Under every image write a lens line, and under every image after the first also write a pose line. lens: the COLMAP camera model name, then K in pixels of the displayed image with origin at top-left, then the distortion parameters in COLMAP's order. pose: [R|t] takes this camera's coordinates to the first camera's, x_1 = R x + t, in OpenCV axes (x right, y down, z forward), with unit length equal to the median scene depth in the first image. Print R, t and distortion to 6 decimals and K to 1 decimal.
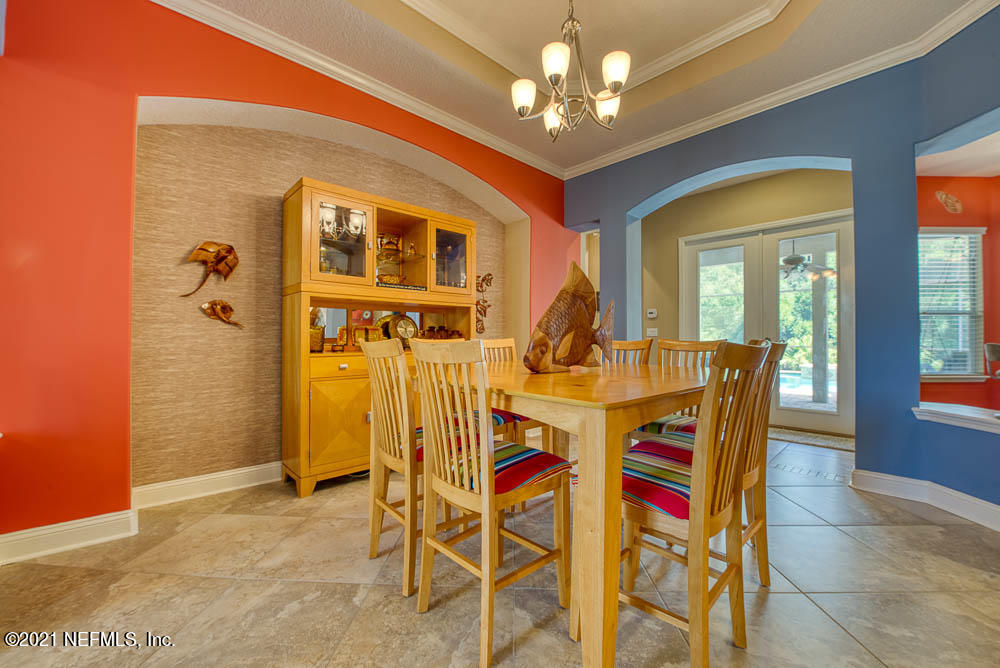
lens RADIAL K [[404.5, 0, 497.0], [0, 404.5, 335.0], [0, 0, 1]] dist [-0.013162, -0.001666]
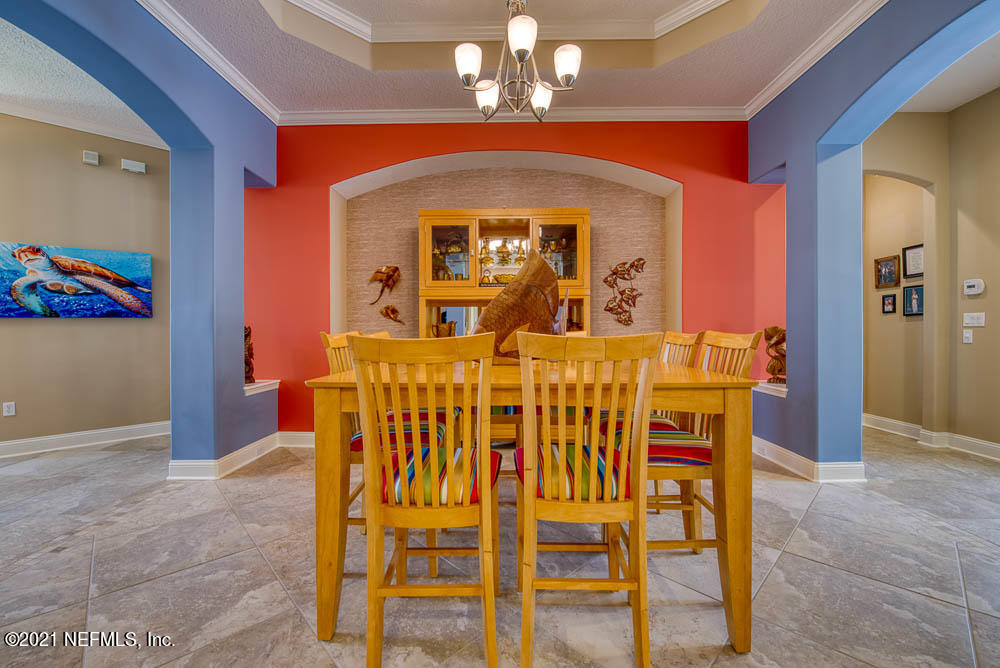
lens RADIAL K [[404.5, 0, 499.0], [0, 404.5, 336.8], [0, 0, 1]] dist [-0.013162, -0.001666]
pose [[0.714200, 0.006235, -0.699914, 0.593708], [0.009025, 0.999795, 0.018116, 0.004853], [0.699883, -0.019255, 0.713998, 0.212340]]
